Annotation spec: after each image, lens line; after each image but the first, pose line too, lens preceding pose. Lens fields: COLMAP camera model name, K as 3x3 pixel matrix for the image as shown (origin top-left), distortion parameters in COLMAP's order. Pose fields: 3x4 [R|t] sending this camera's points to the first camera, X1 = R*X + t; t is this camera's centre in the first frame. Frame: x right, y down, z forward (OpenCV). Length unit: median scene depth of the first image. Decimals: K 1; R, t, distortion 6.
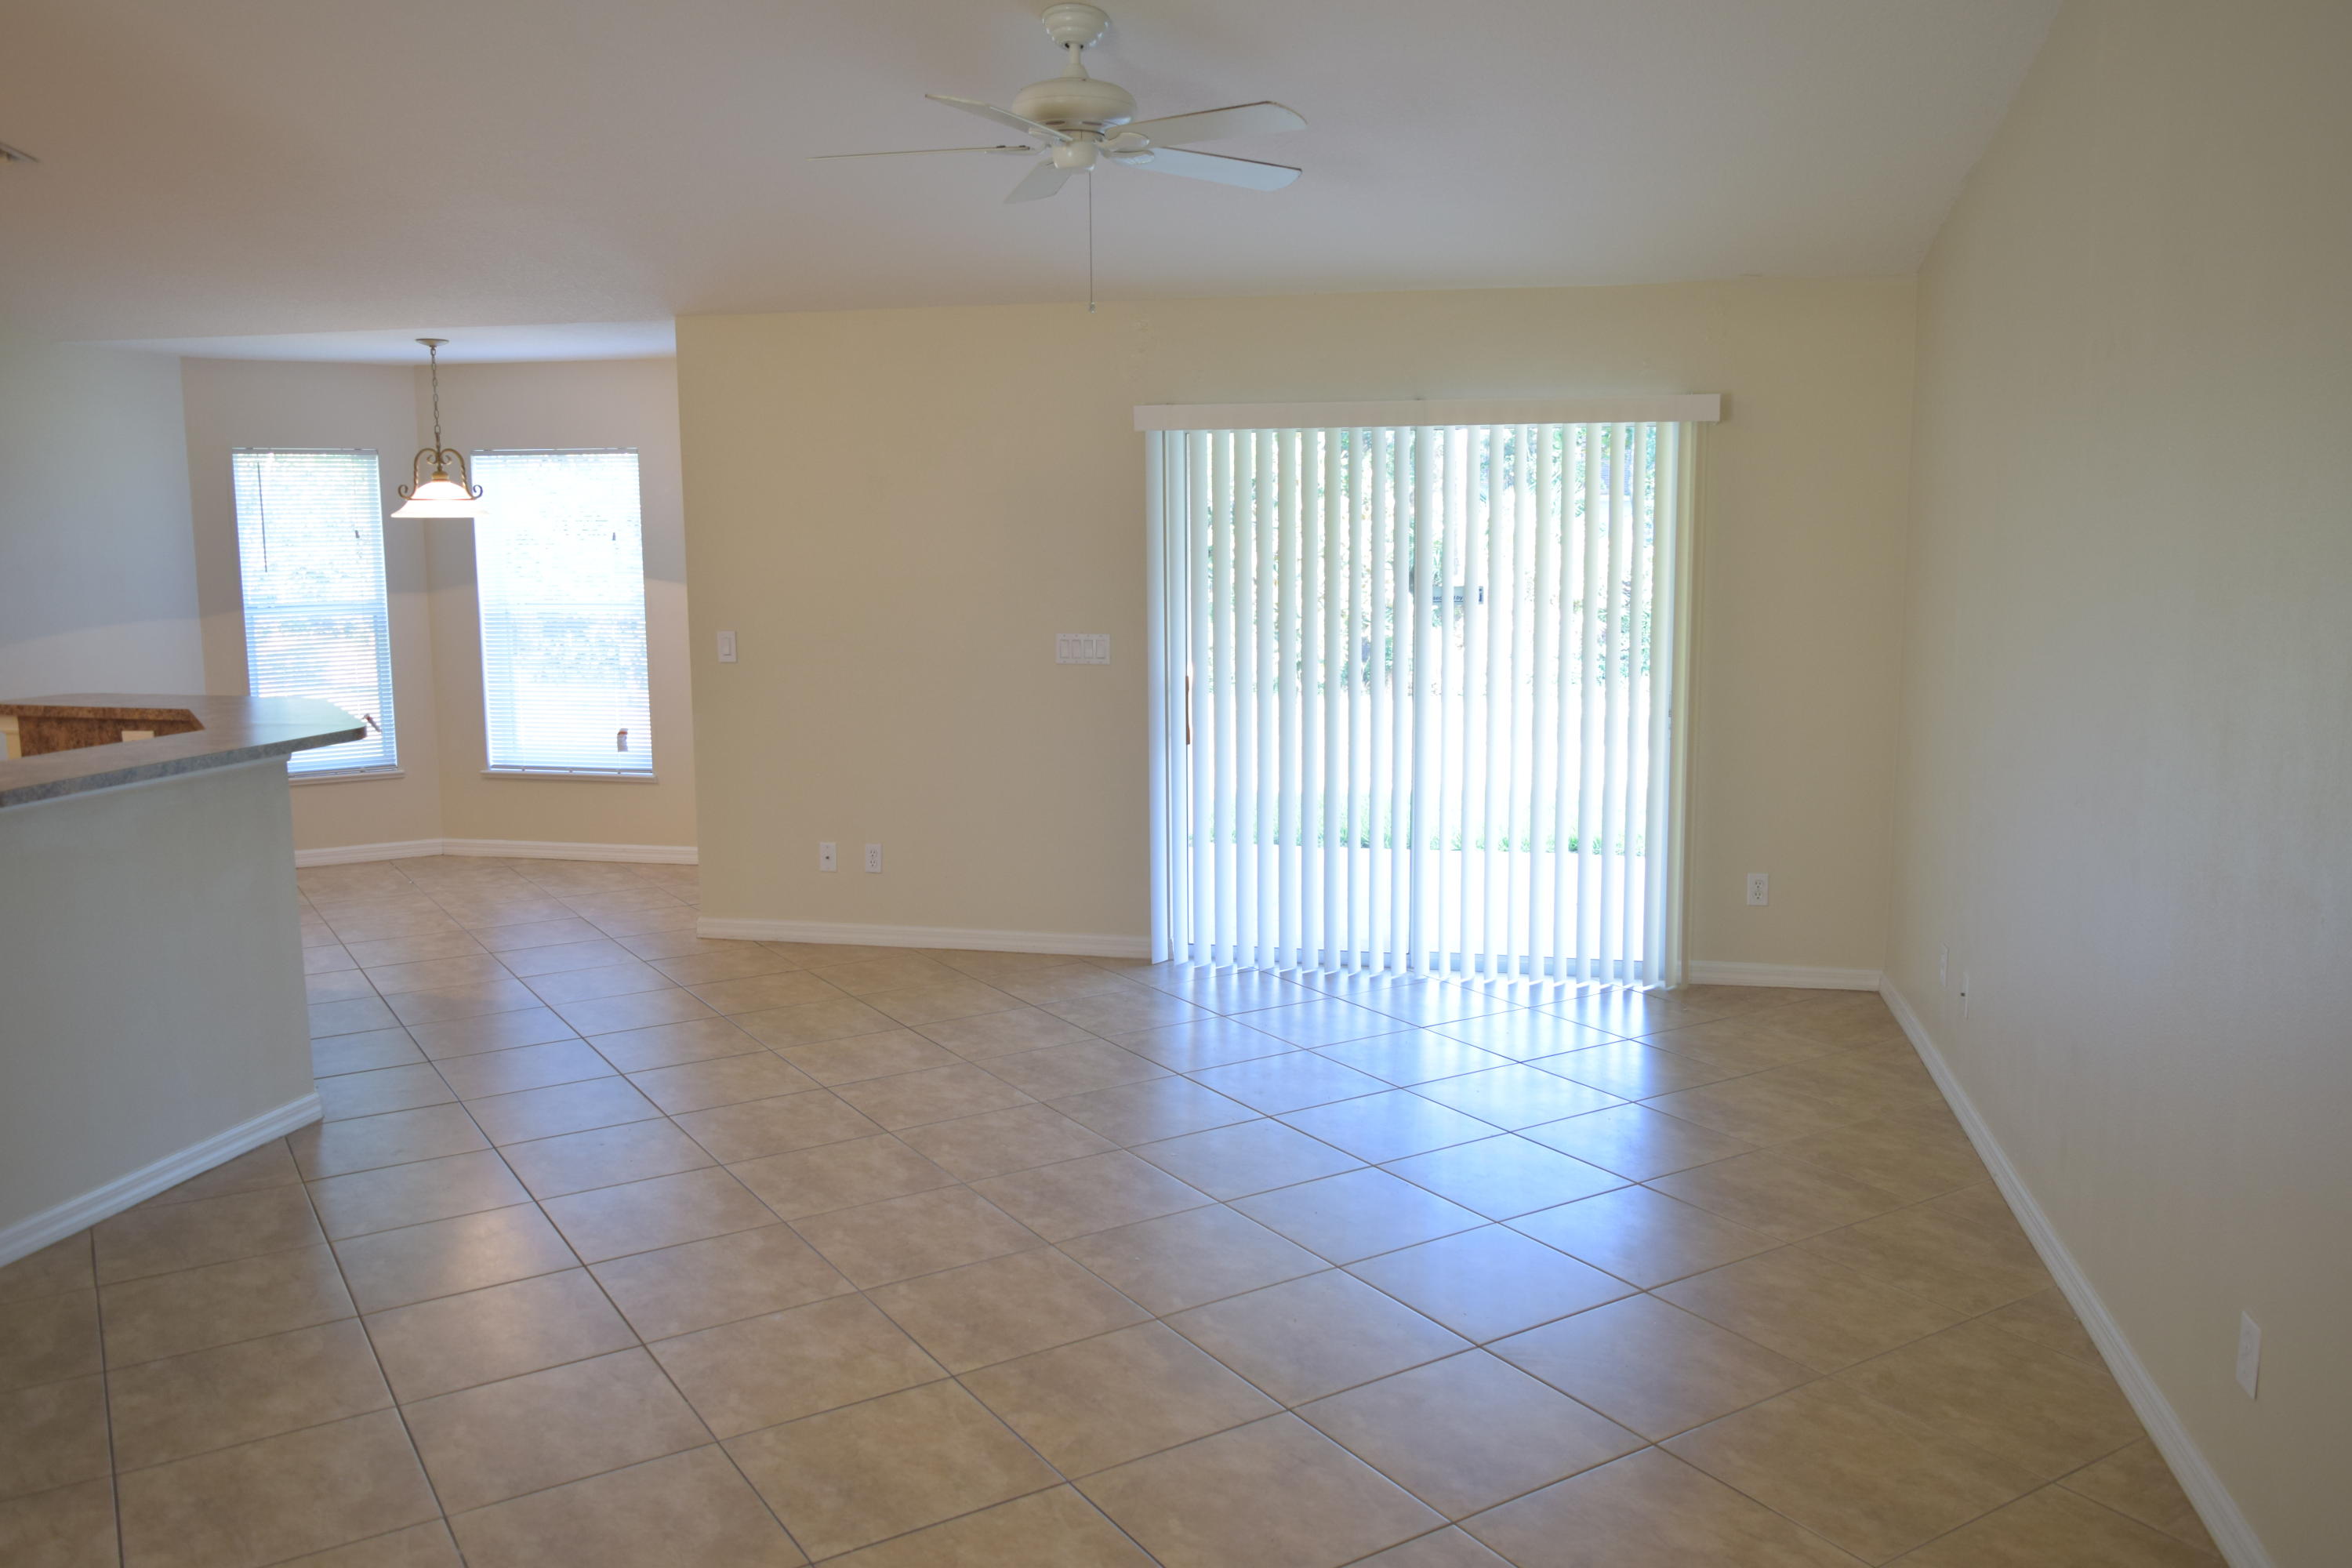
lens RADIAL K [[1834.4, 0, 1176.0], [0, 1834.4, 784.0], [0, 0, 1]] dist [-0.019675, 0.000612]
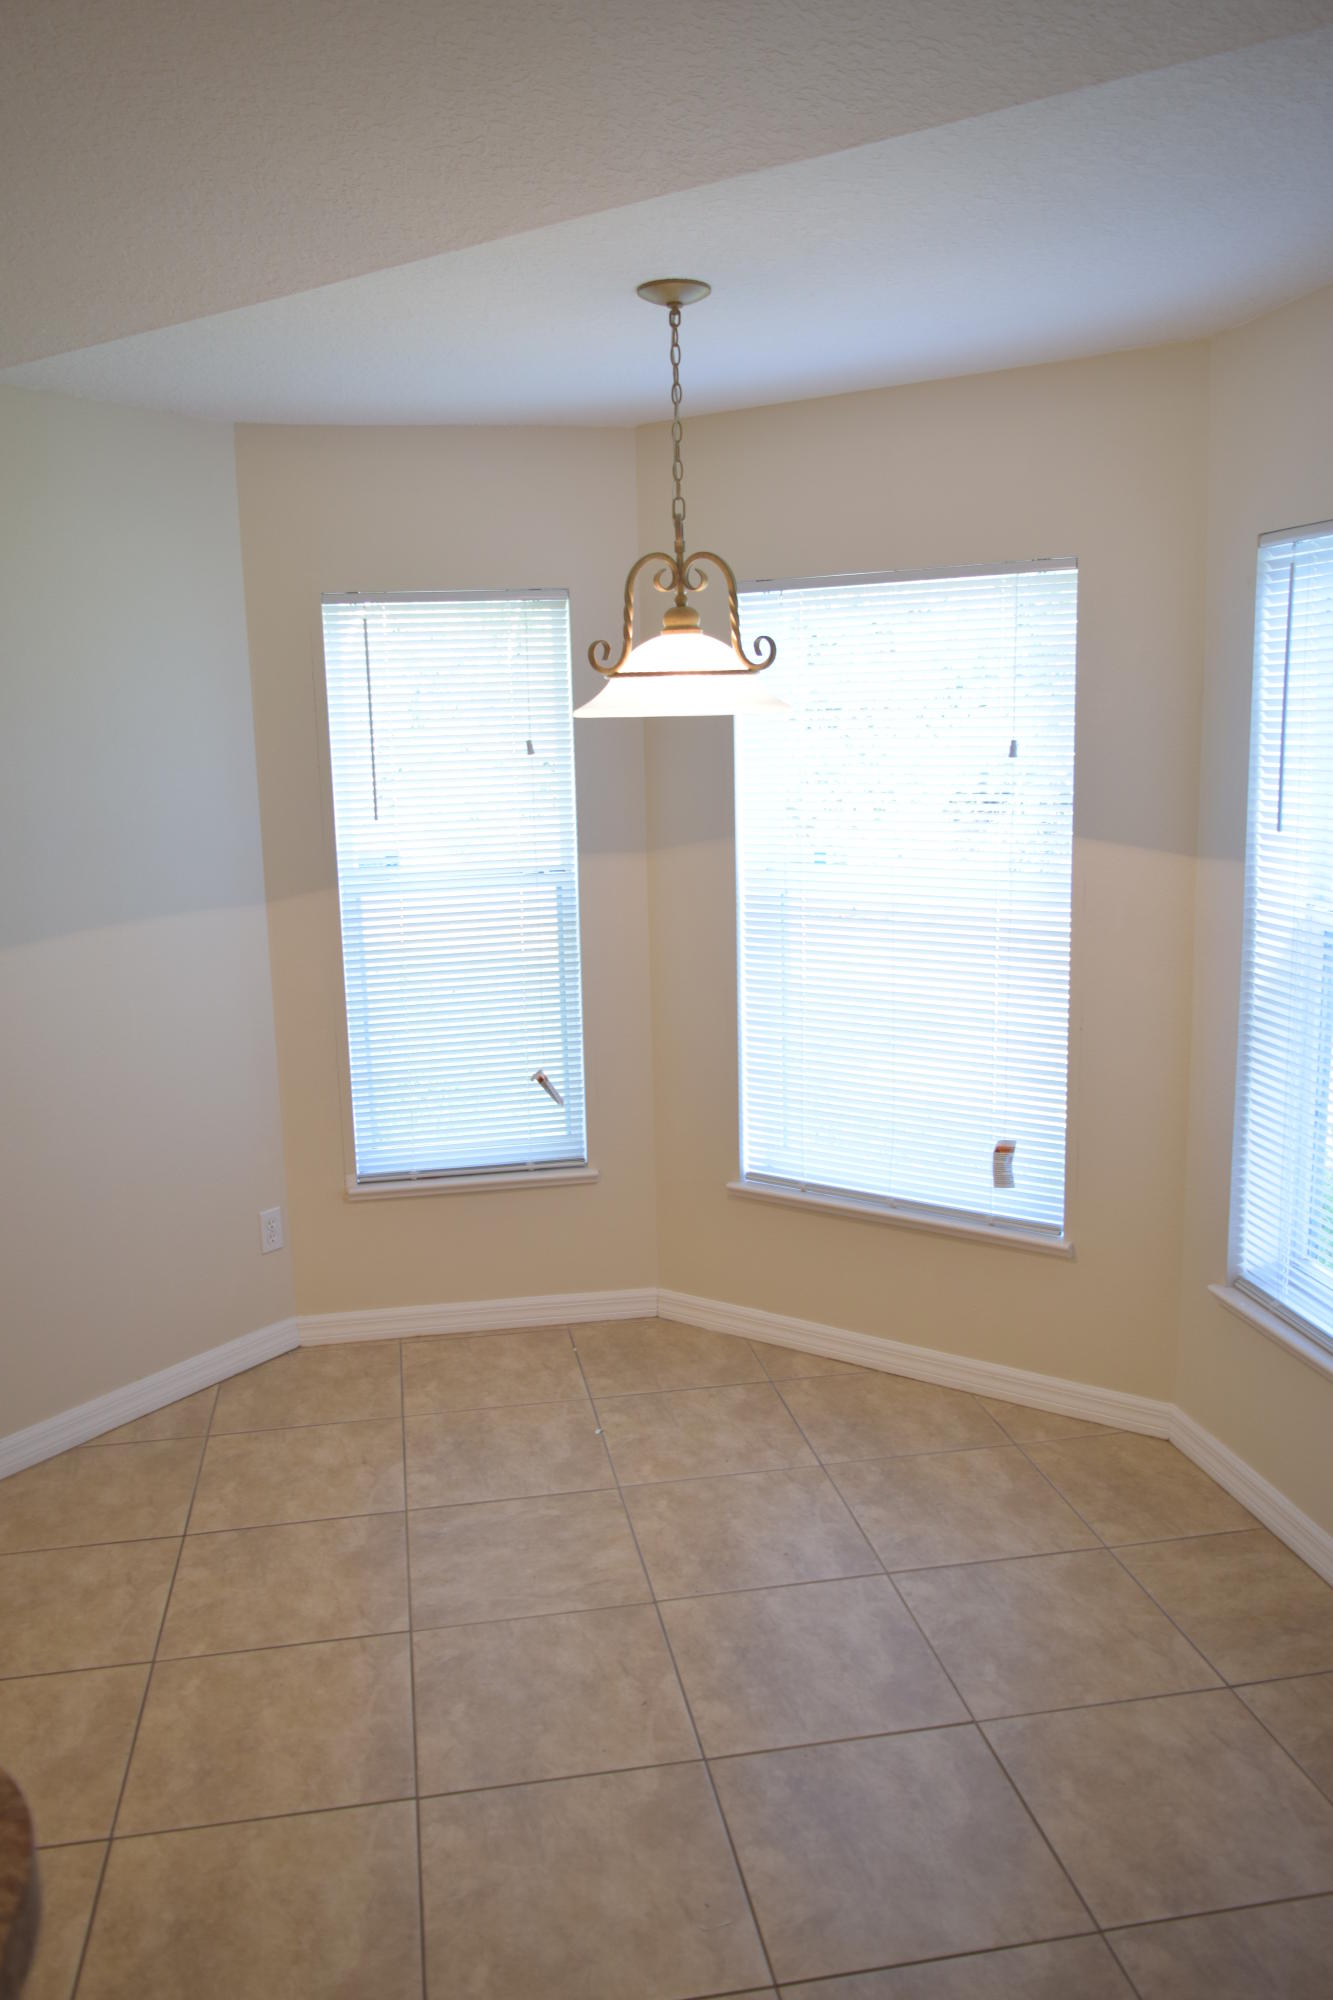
lens RADIAL K [[1559.8, 0, 666.5], [0, 1559.8, 1000.0], [0, 0, 1]] dist [-0.019675, 0.000612]
pose [[0.929332, 0.051238, -0.365674, -0.242504], [-0.035661, 0.998151, 0.049230, -0.088076], [0.367520, -0.032711, 0.929440, 0.594667]]
